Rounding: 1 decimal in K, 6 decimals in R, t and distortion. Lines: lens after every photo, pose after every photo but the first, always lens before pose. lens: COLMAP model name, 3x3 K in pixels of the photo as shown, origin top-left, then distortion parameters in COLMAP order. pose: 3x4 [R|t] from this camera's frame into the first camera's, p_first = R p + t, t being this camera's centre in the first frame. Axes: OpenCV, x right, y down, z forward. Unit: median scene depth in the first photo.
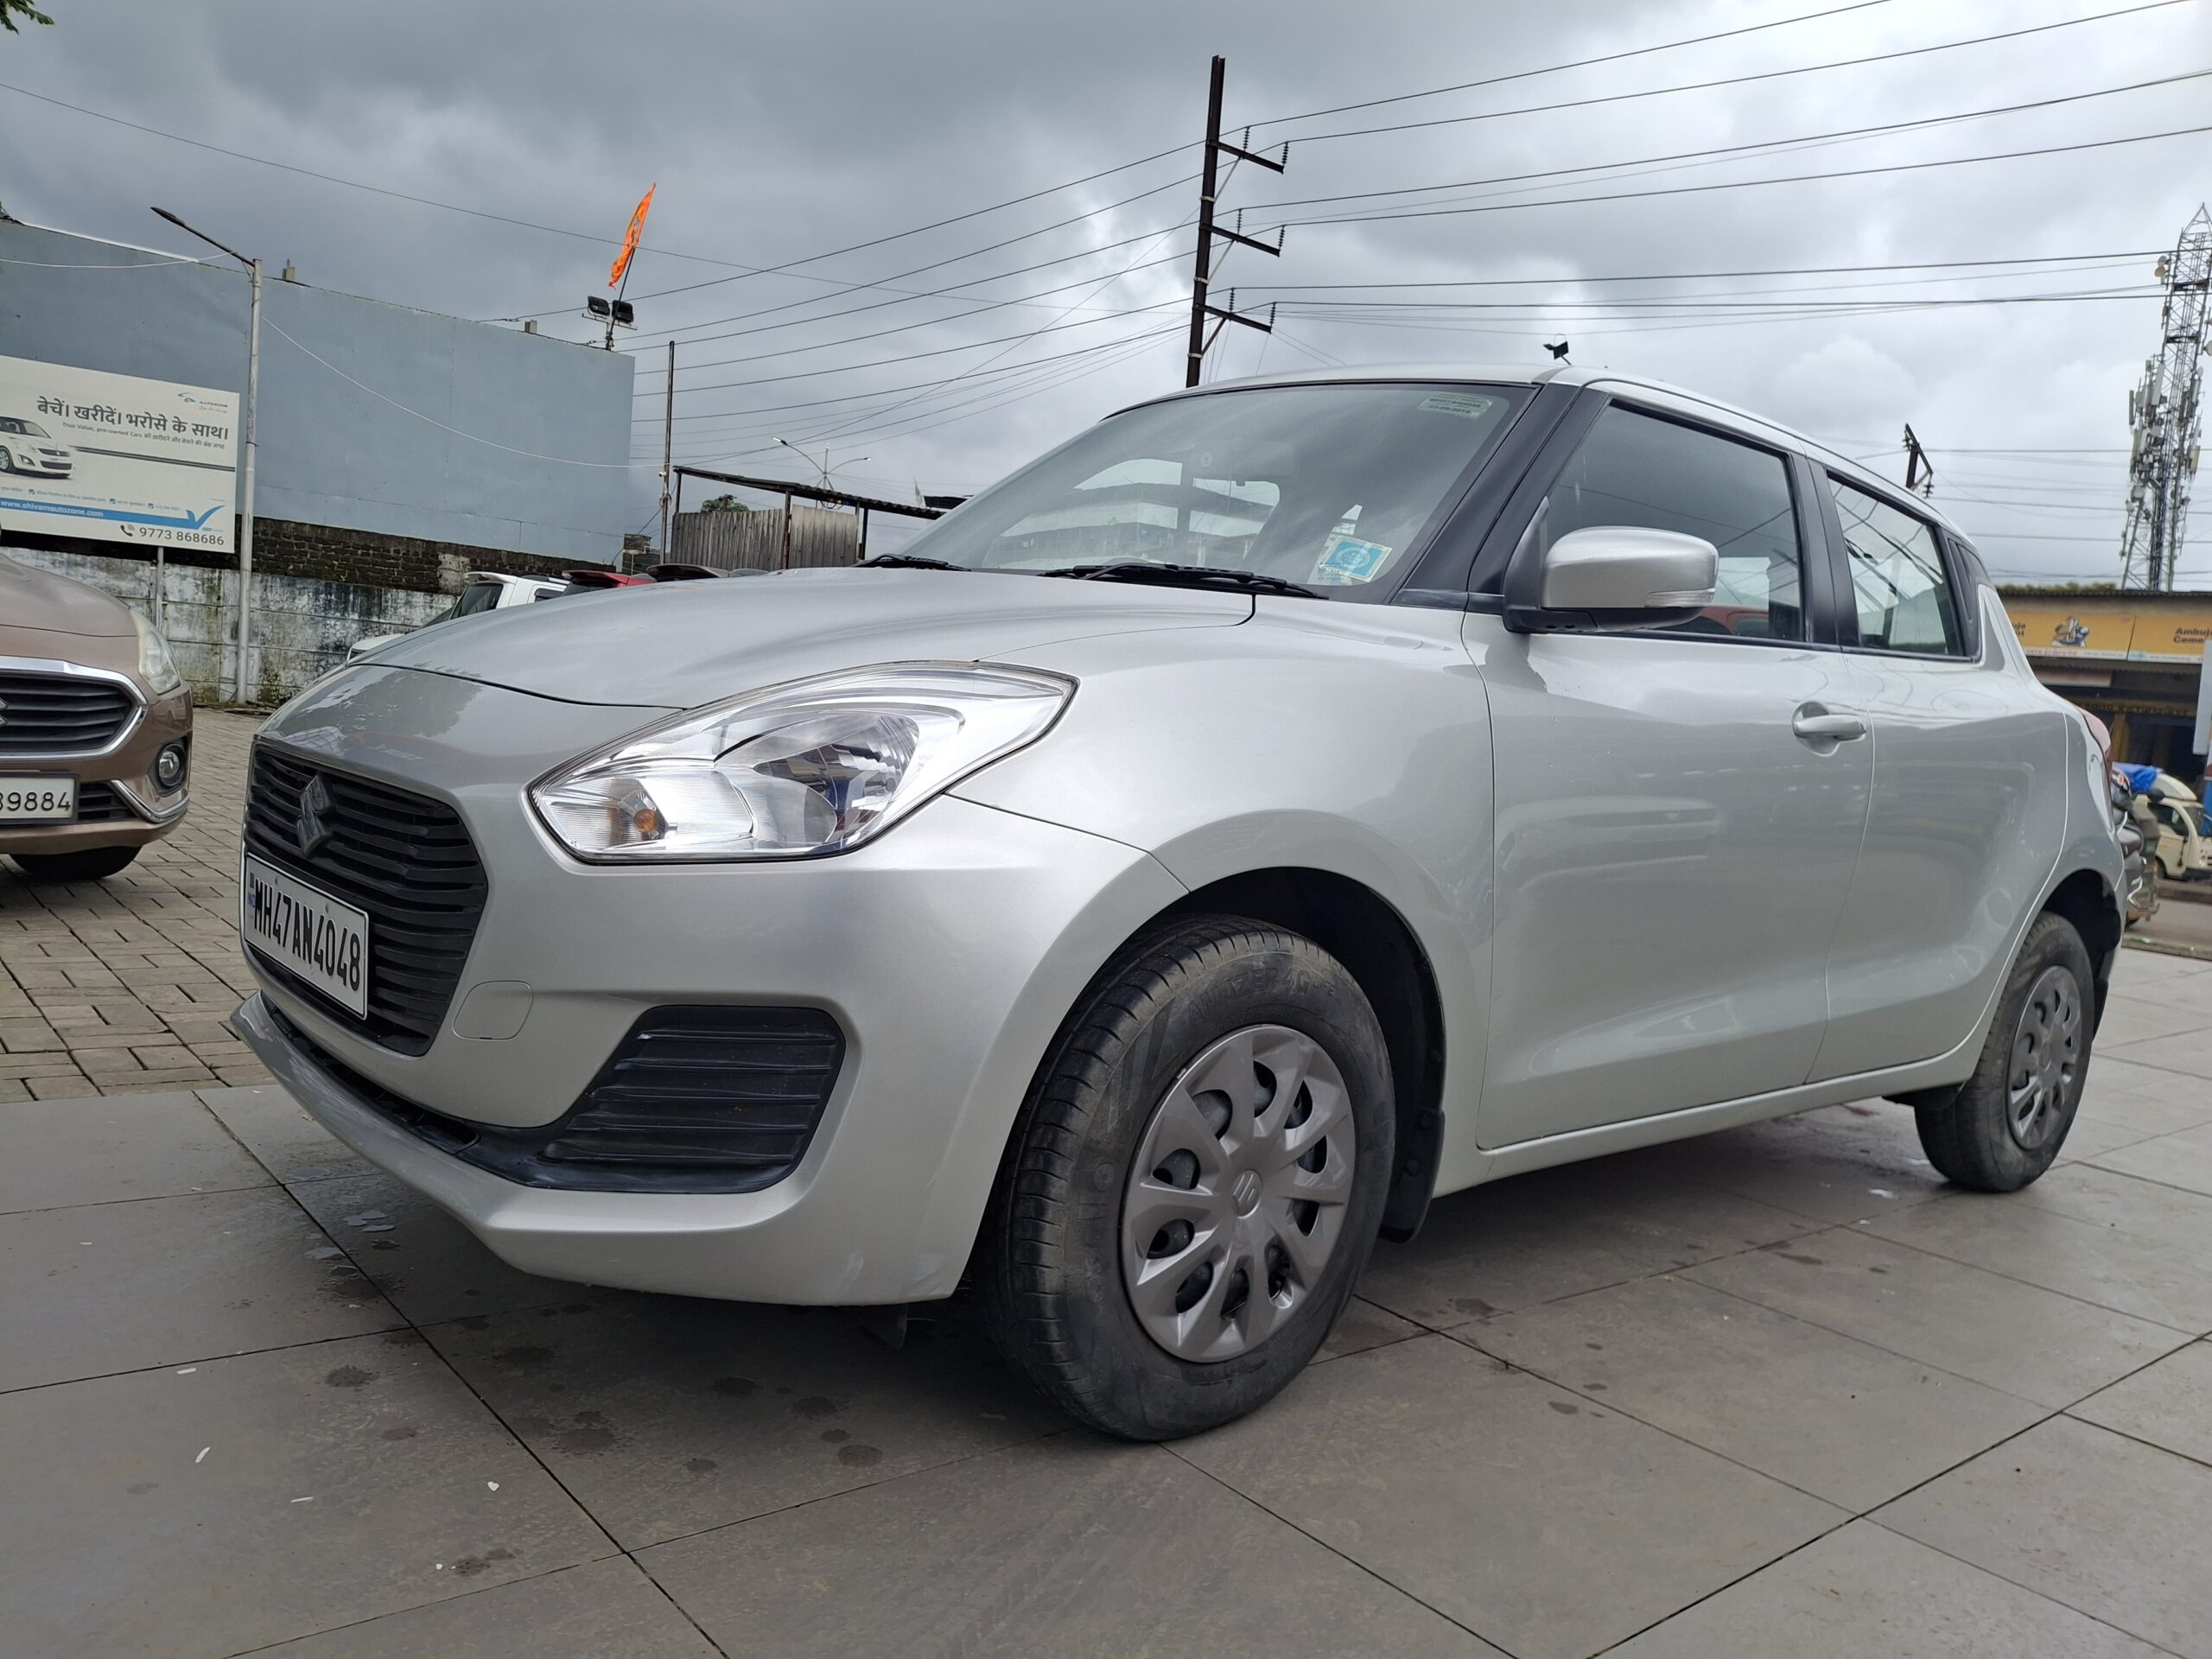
lens RADIAL K [[1630.3, 0, 1106.0], [0, 1630.3, 829.5], [0, 0, 1]] dist [0.029662, -0.060606]
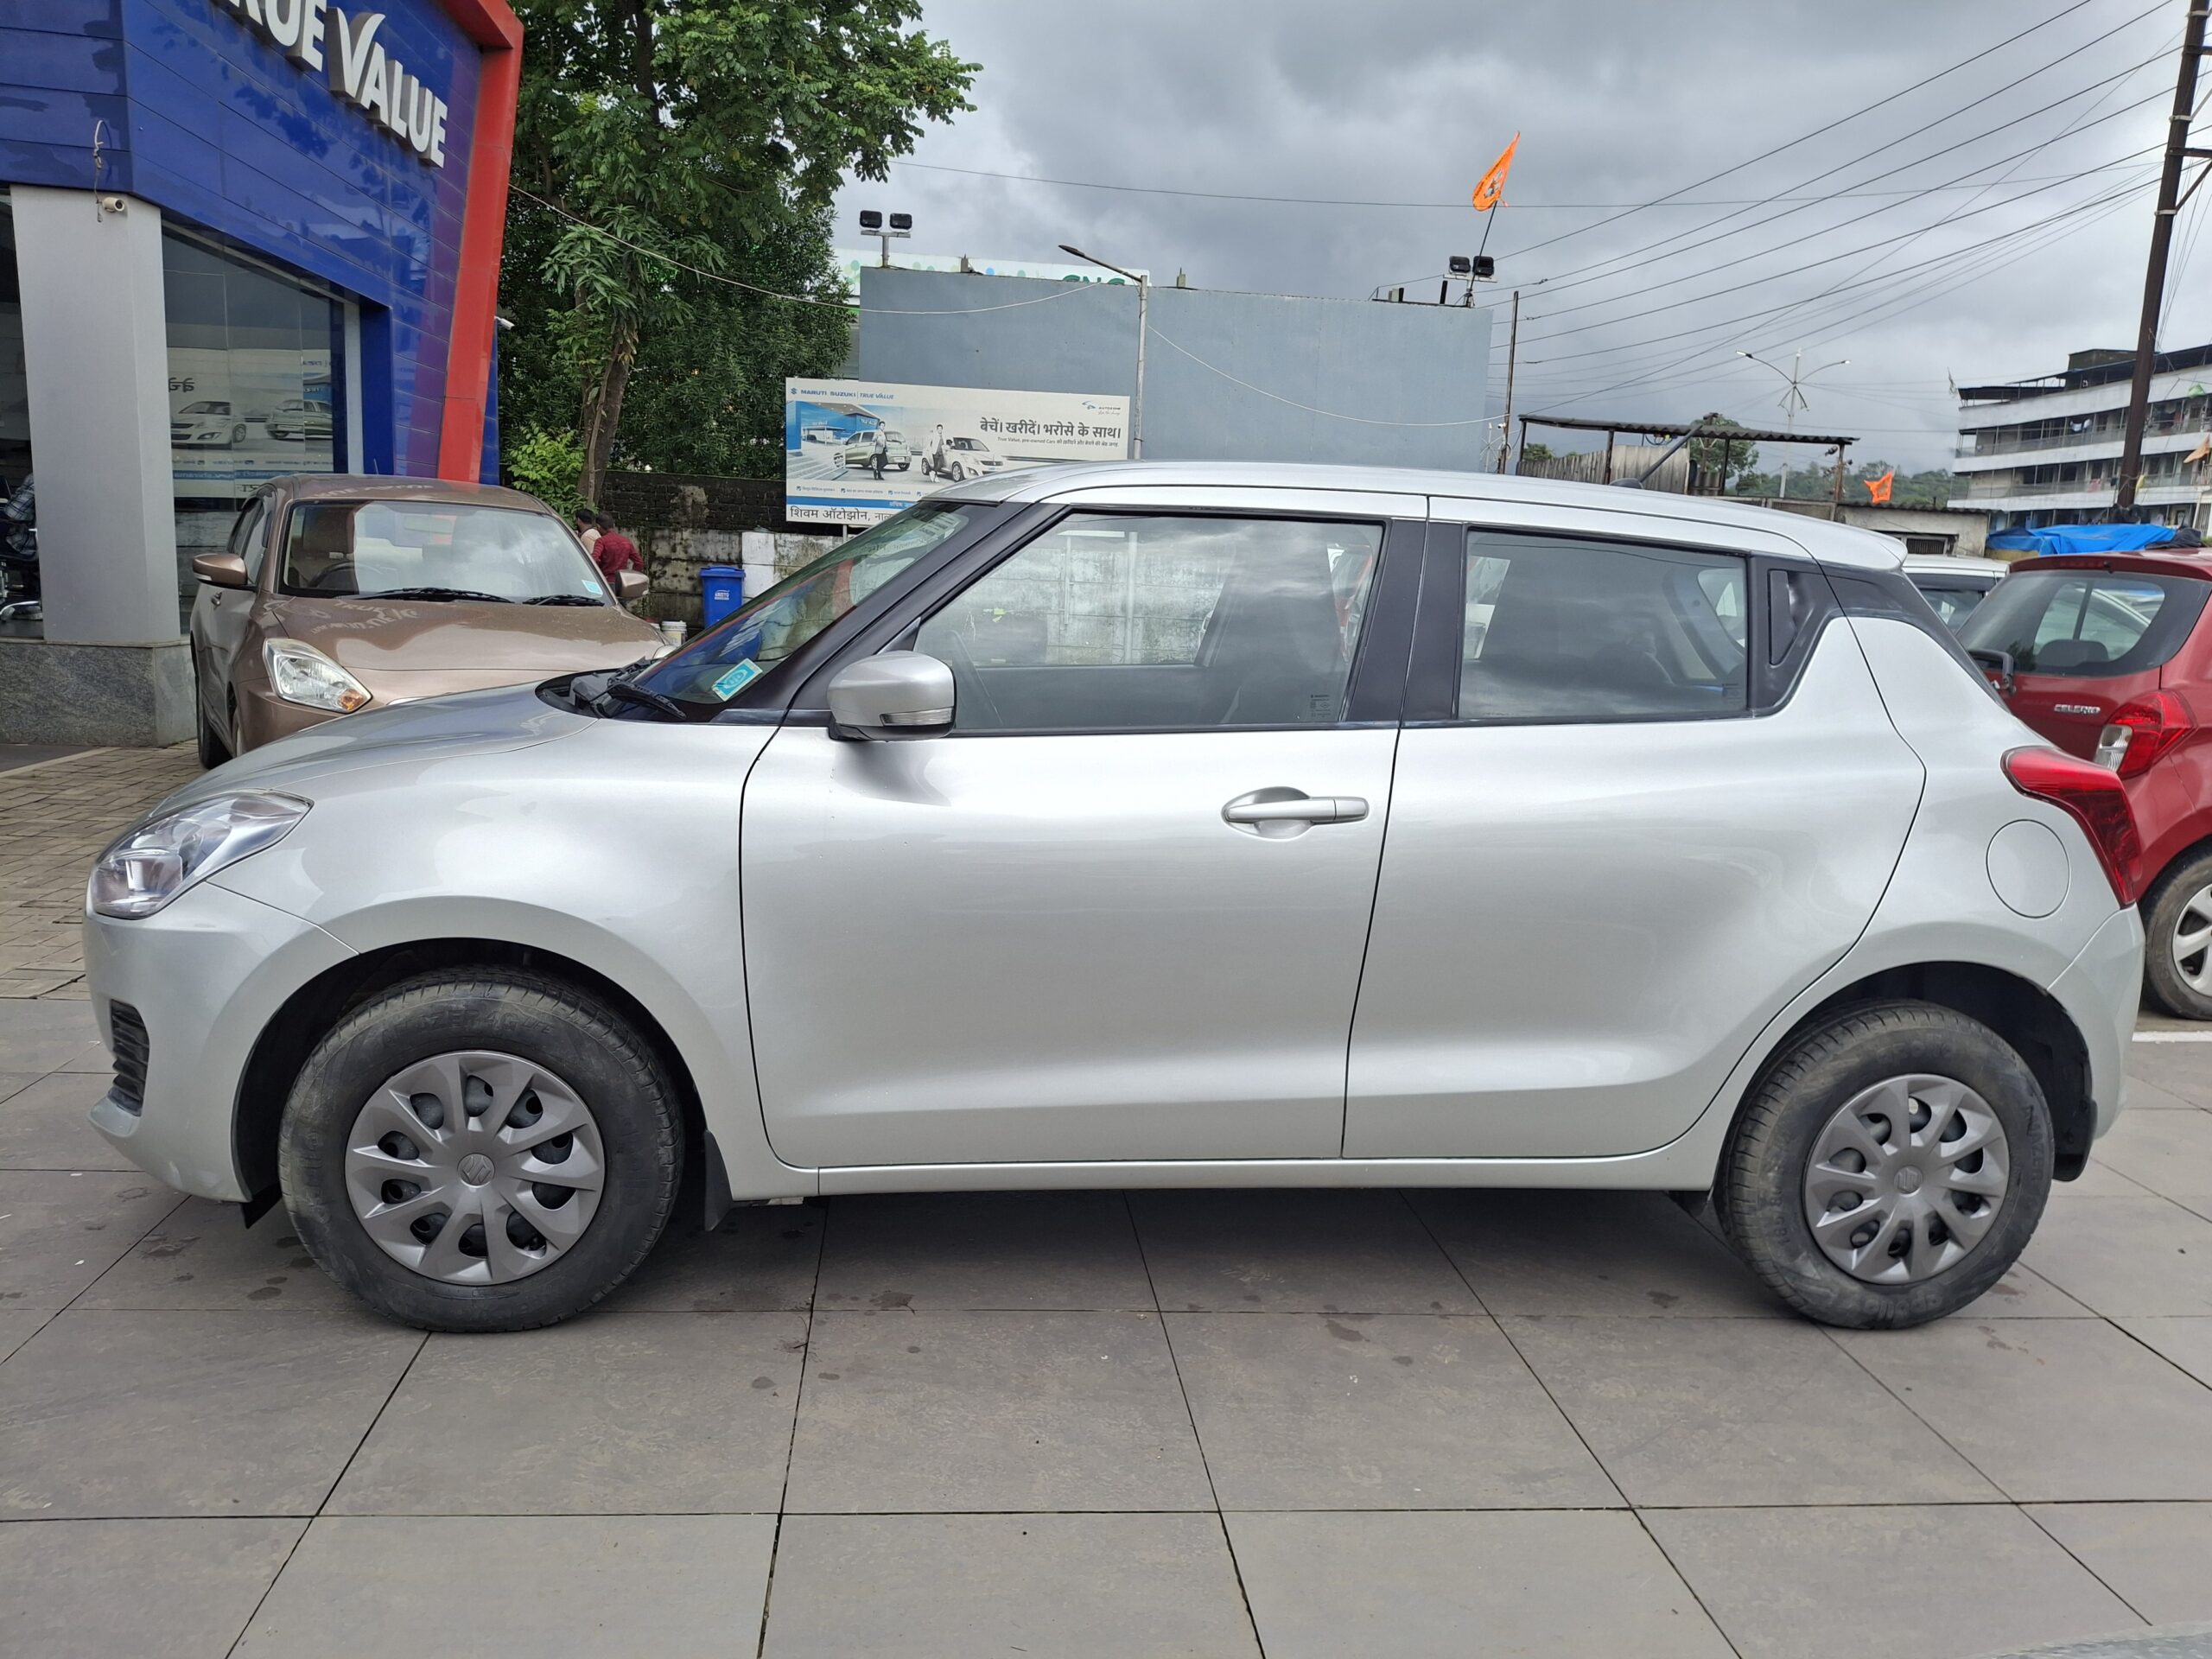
lens RADIAL K [[1676.8, 0, 1241.8], [0, 1676.8, 866.6], [0, 0, 1]] dist [0.069300, -0.118133]
pose [[0.836074, 0.054347, -0.545918, 0.288167], [-0.017136, 0.997183, 0.073027, -0.030661], [0.548349, -0.051701, 0.834650, 0.035561]]
